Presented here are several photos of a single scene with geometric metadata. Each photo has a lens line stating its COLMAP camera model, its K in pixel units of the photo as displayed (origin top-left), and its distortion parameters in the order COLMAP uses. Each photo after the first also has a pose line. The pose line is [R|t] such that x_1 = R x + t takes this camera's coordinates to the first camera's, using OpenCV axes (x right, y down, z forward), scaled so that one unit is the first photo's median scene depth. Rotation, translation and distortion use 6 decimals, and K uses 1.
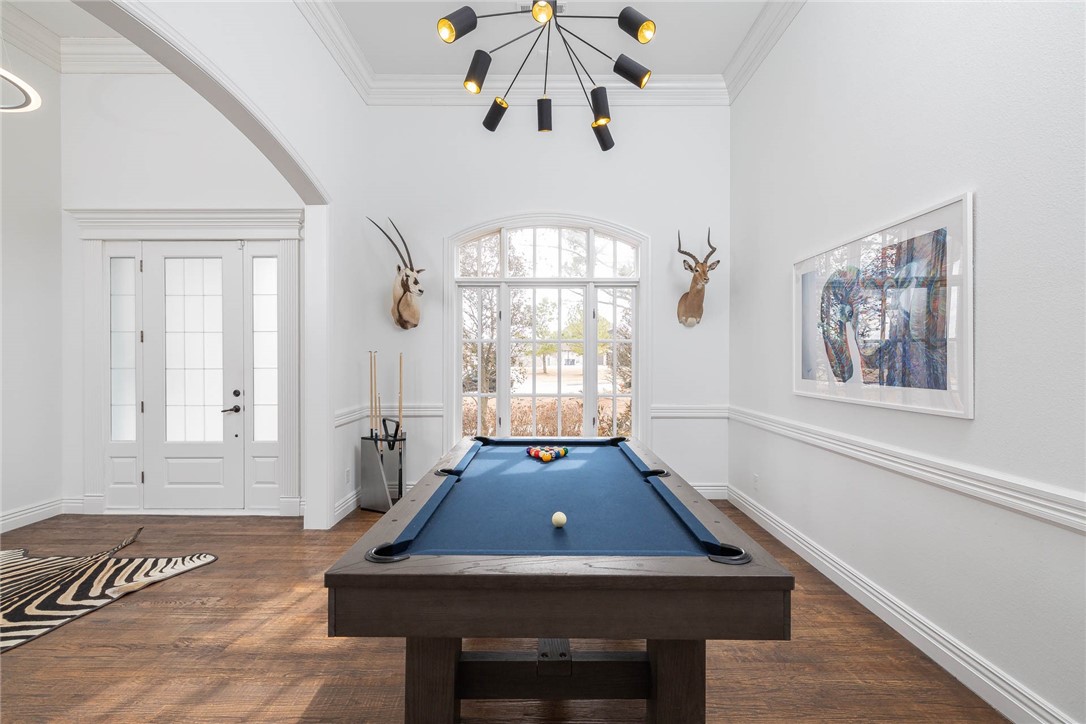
lens RADIAL K [[466.5, 0, 543.0], [0, 466.5, 362.0], [0, 0, 1]] dist [0.001073, 0.000207]
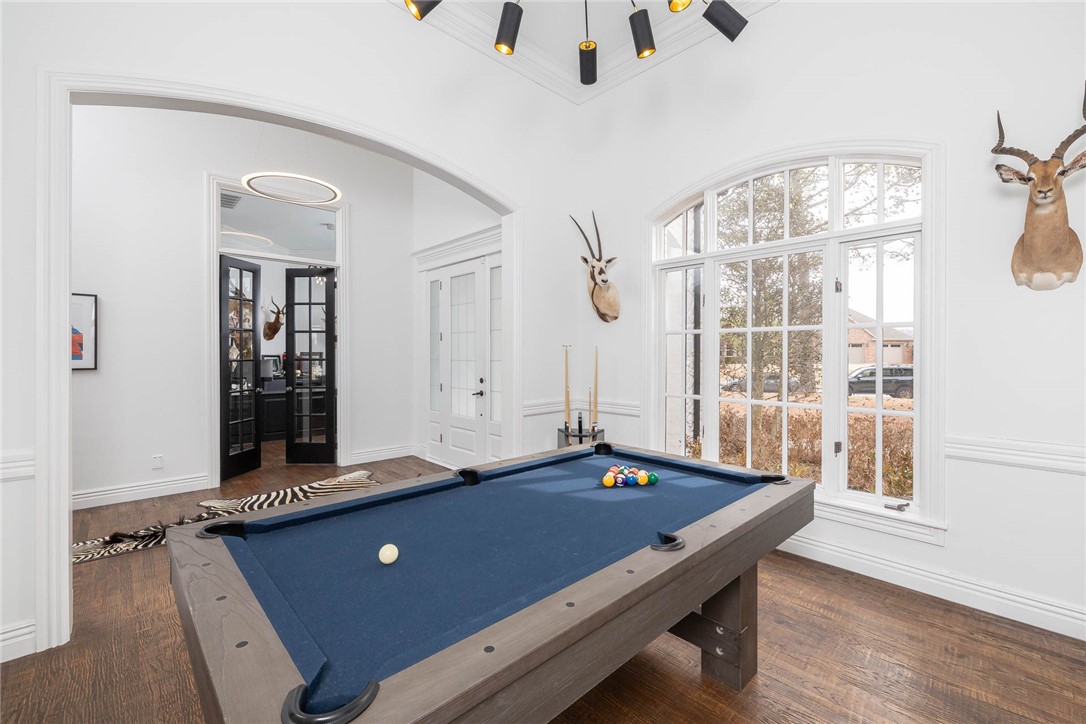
lens RADIAL K [[455.1, 0, 544.6], [0, 455.1, 350.4], [0, 0, 1]] dist [0.001718, 0.000156]
pose [[0.691696, -0.003621, -0.722180, 0.318352], [-0.006940, 0.999908, -0.011660, -0.000036], [0.722156, 0.013077, 0.691607, 0.275449]]
